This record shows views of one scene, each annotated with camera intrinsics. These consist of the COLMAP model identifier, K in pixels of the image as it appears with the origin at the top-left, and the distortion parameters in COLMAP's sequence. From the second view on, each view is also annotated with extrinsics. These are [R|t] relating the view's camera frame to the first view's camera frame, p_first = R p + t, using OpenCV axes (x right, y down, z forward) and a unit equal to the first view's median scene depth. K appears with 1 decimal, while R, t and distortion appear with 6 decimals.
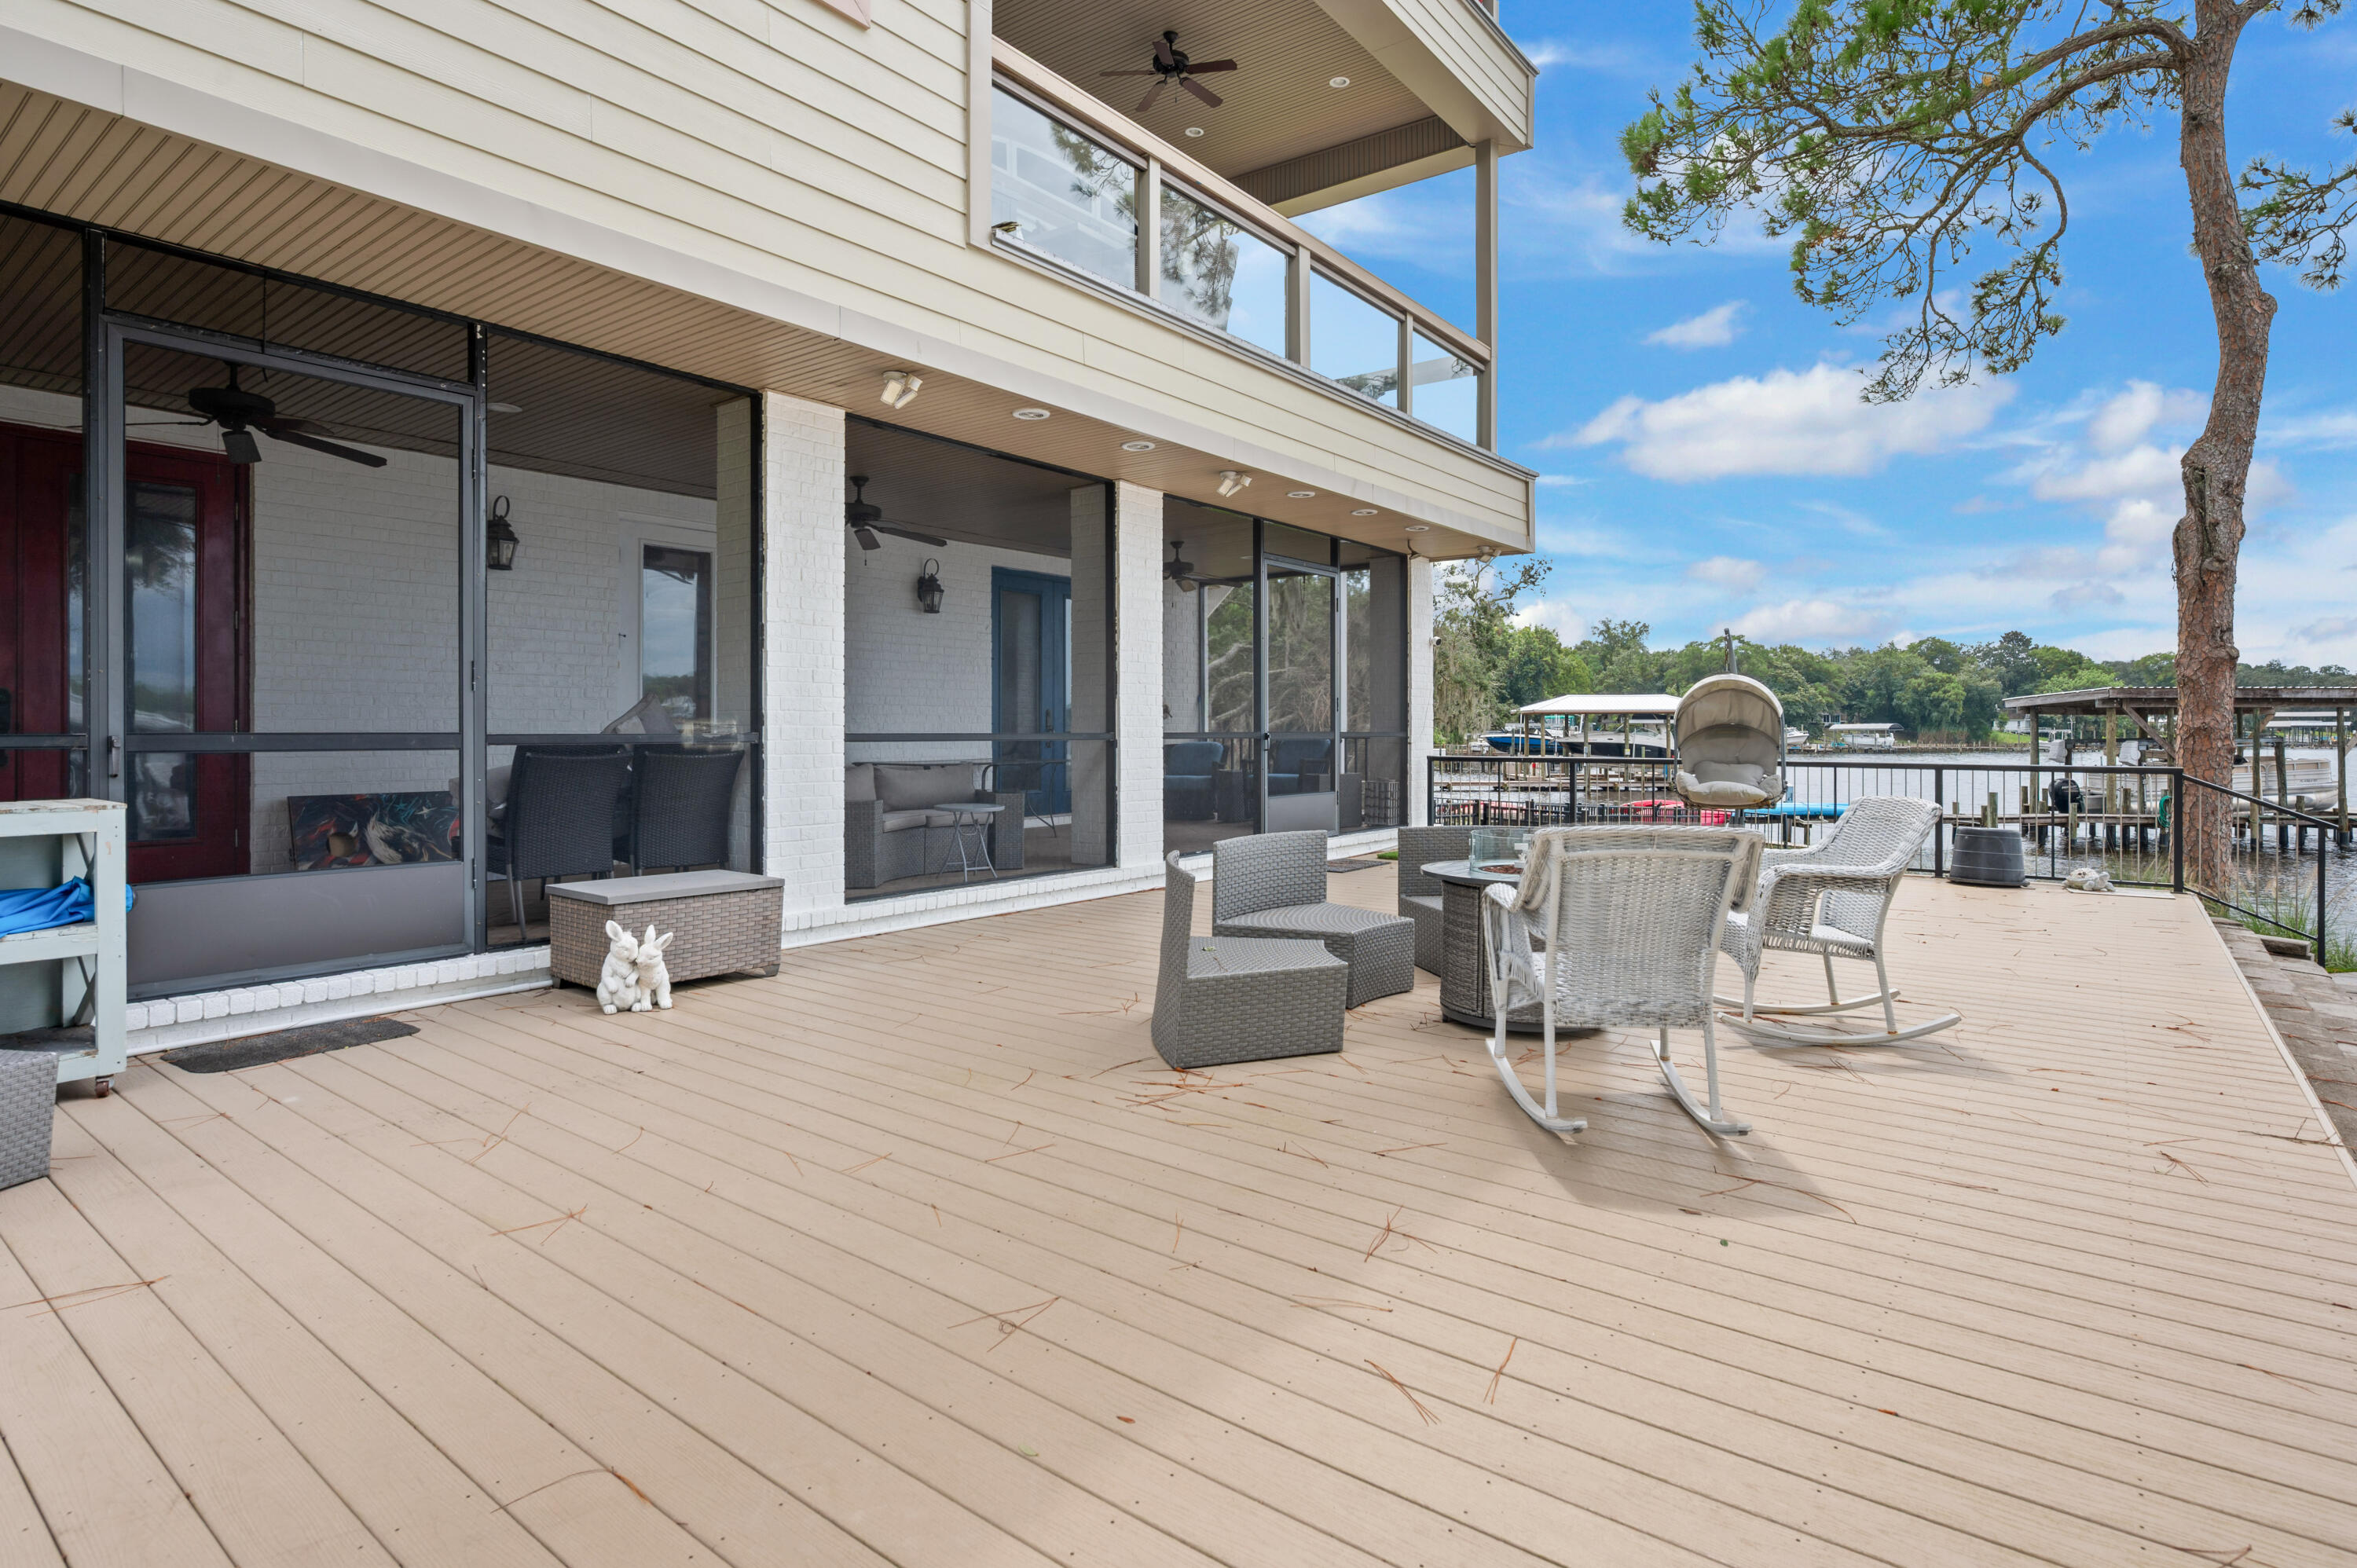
lens RADIAL K [[1201.6, 0, 1200.4], [0, 1201.6, 733.1], [0, 0, 1]] dist [0.001294, 0.000365]
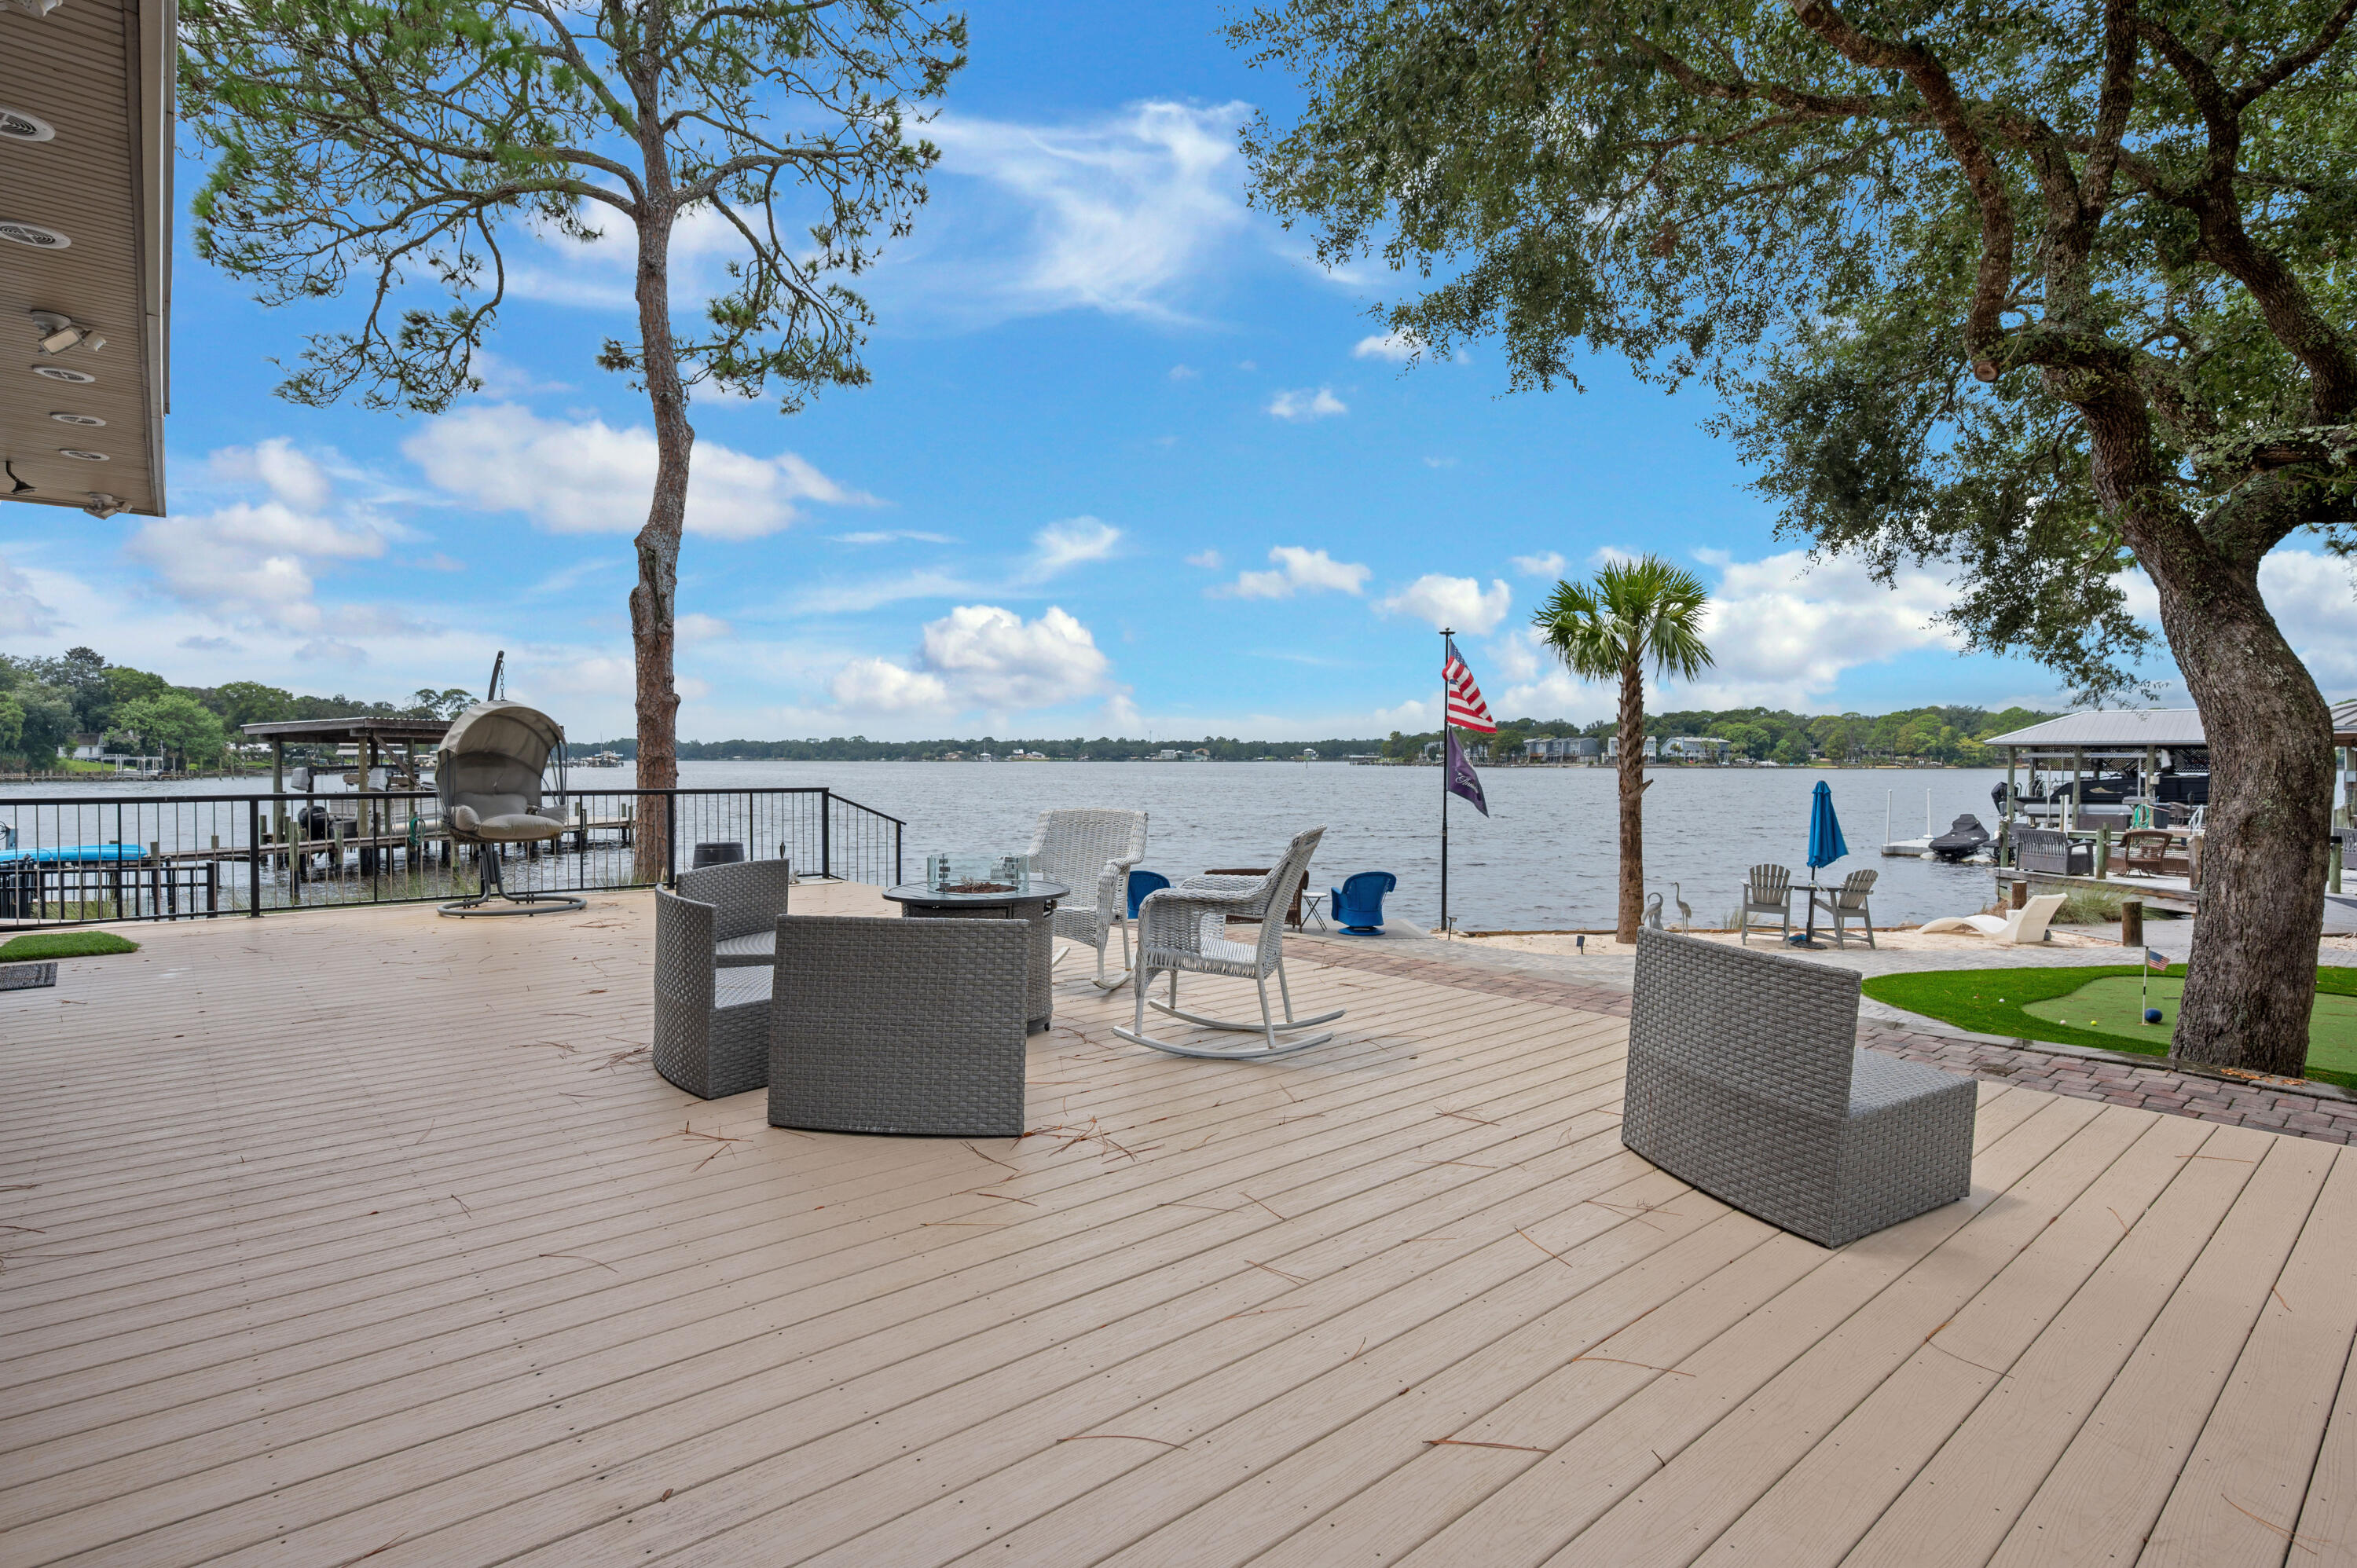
lens RADIAL K [[1177.0, 0, 1187.6], [0, 1177.0, 779.4], [0, 0, 1]] dist [-0.000676, 0.000171]
pose [[0.193900, -0.015495, 0.980899, -0.114239], [-0.000306, 0.999874, 0.015855, -0.000373], [-0.981021, -0.003374, 0.193871, 0.093630]]
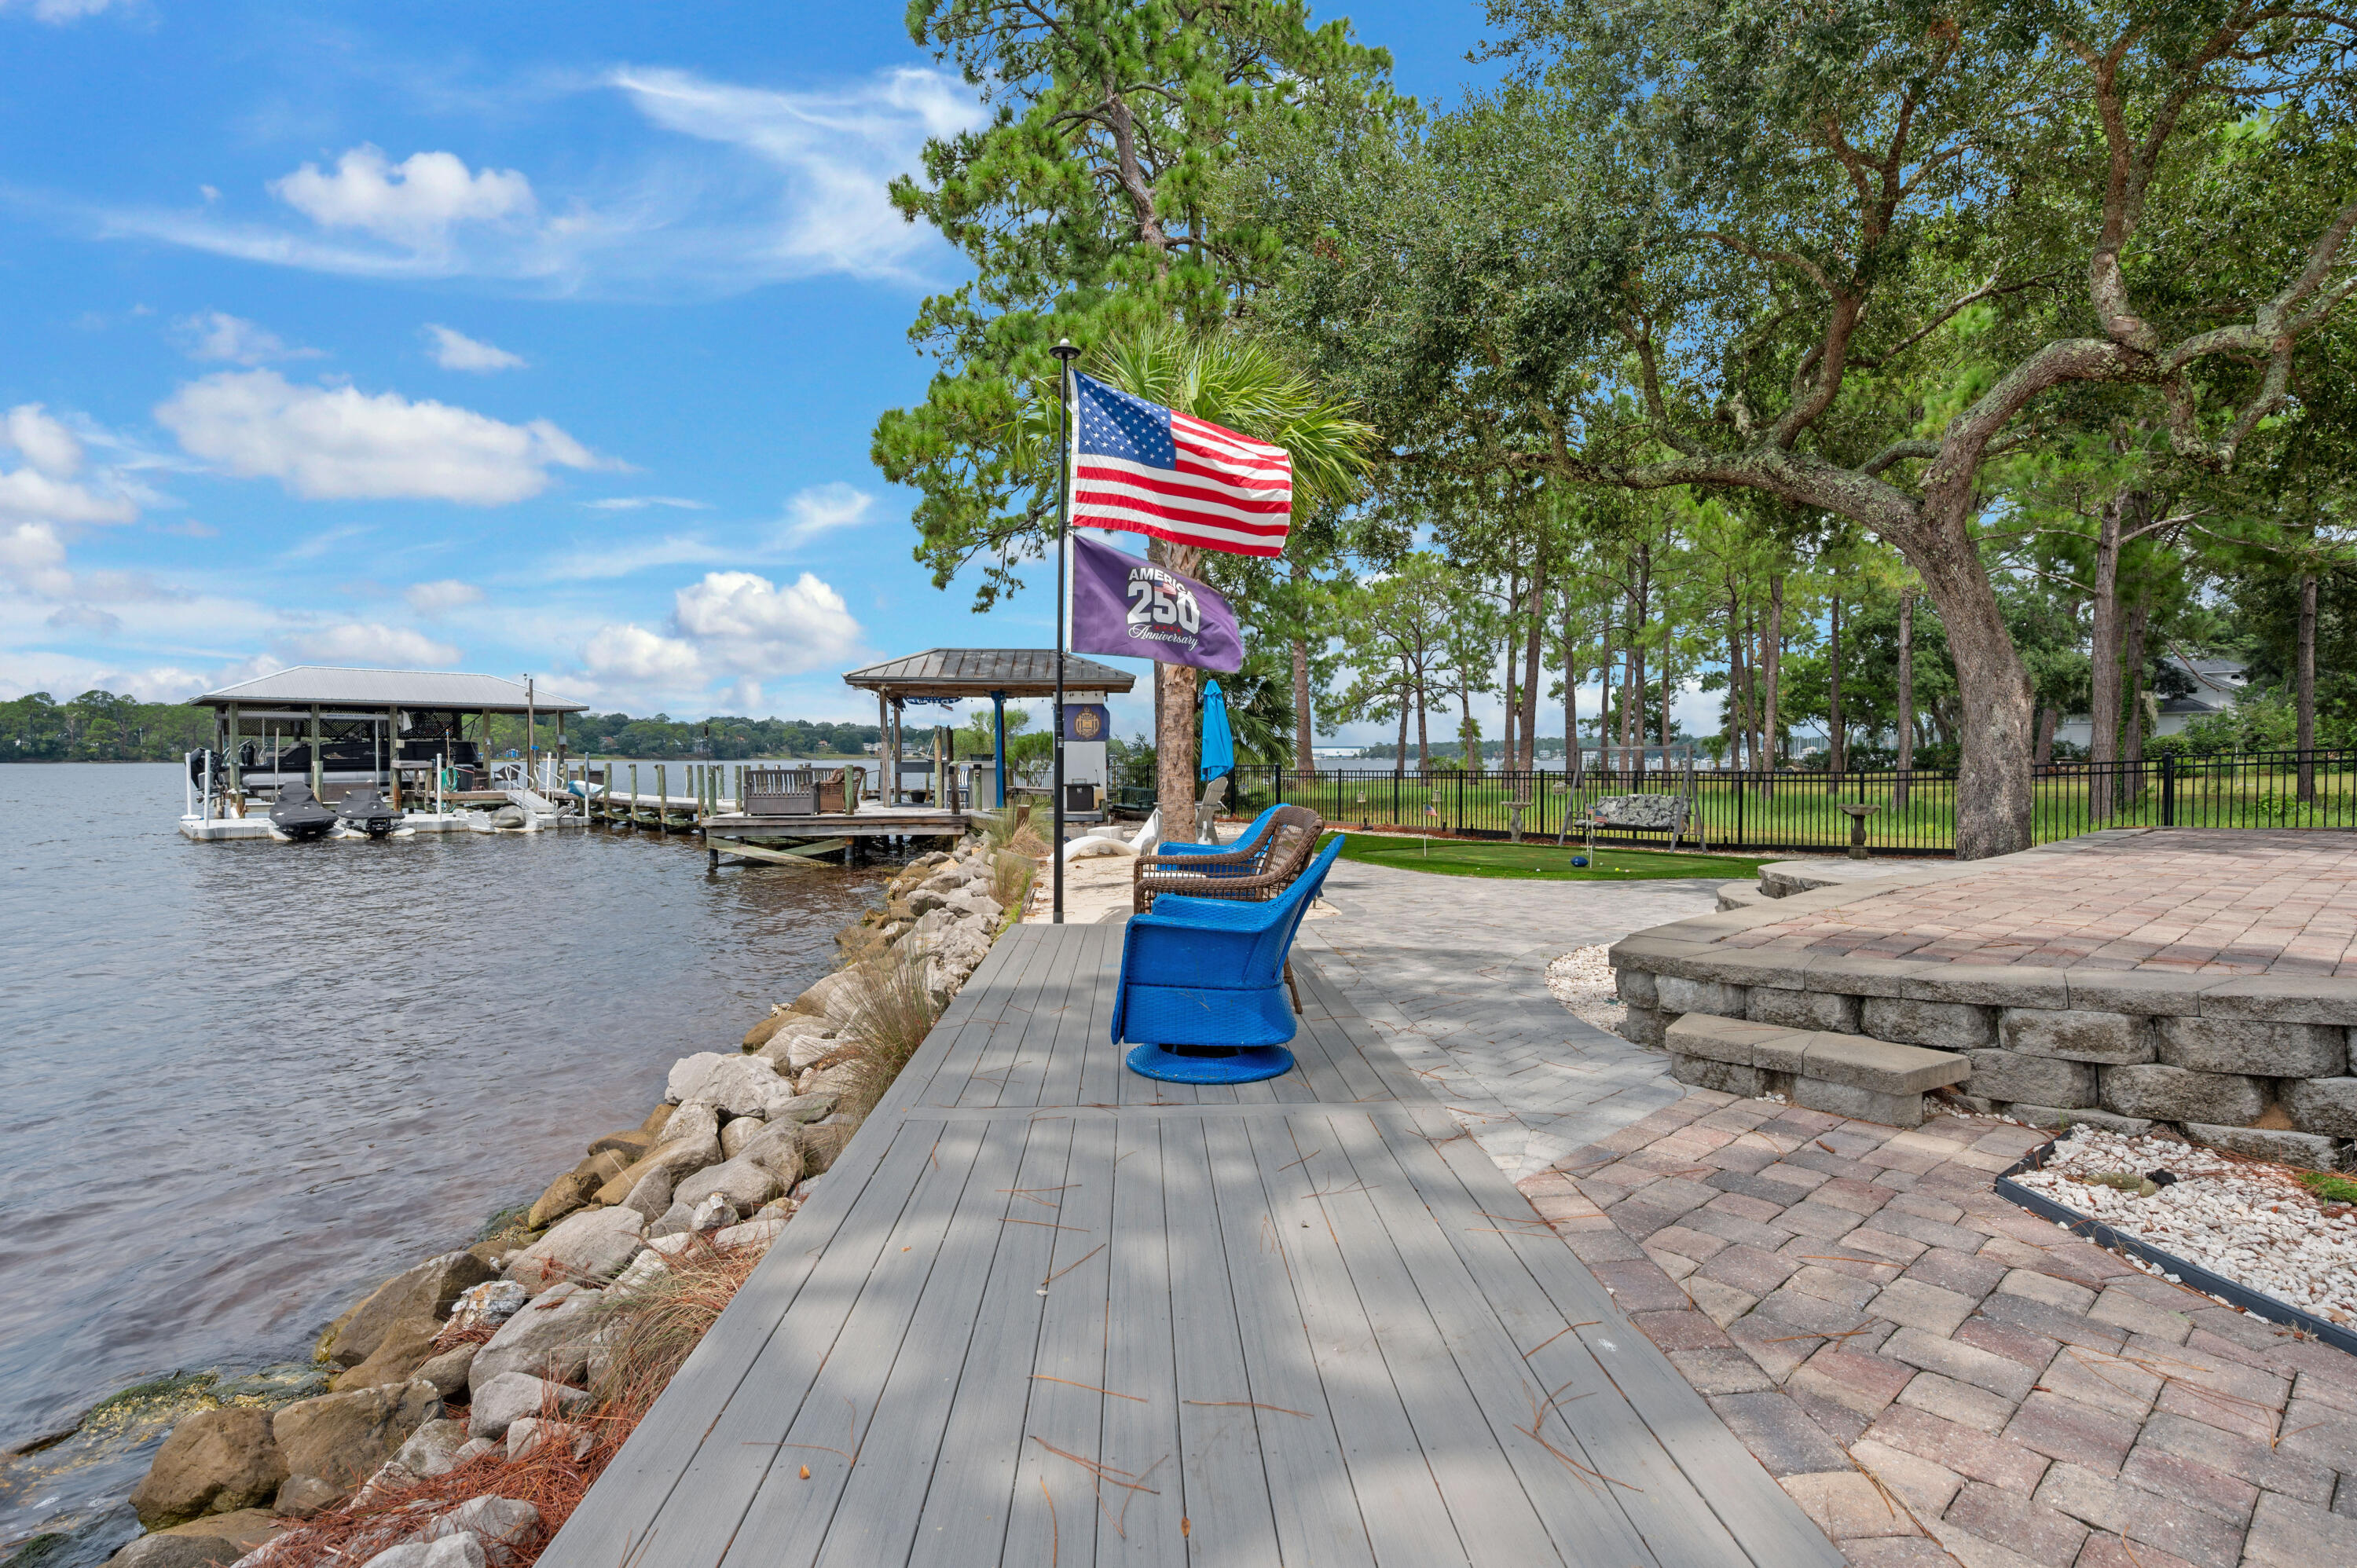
lens RADIAL K [[1177.0, 0, 1187.6], [0, 1177.0, 779.4], [0, 0, 1]] dist [-0.000676, 0.000171]
pose [[-0.982284, -0.002884, 0.187374, 0.366382], [0.000771, 0.999811, 0.019429, 0.036601], [-0.187394, 0.019229, -0.982097, 0.358137]]
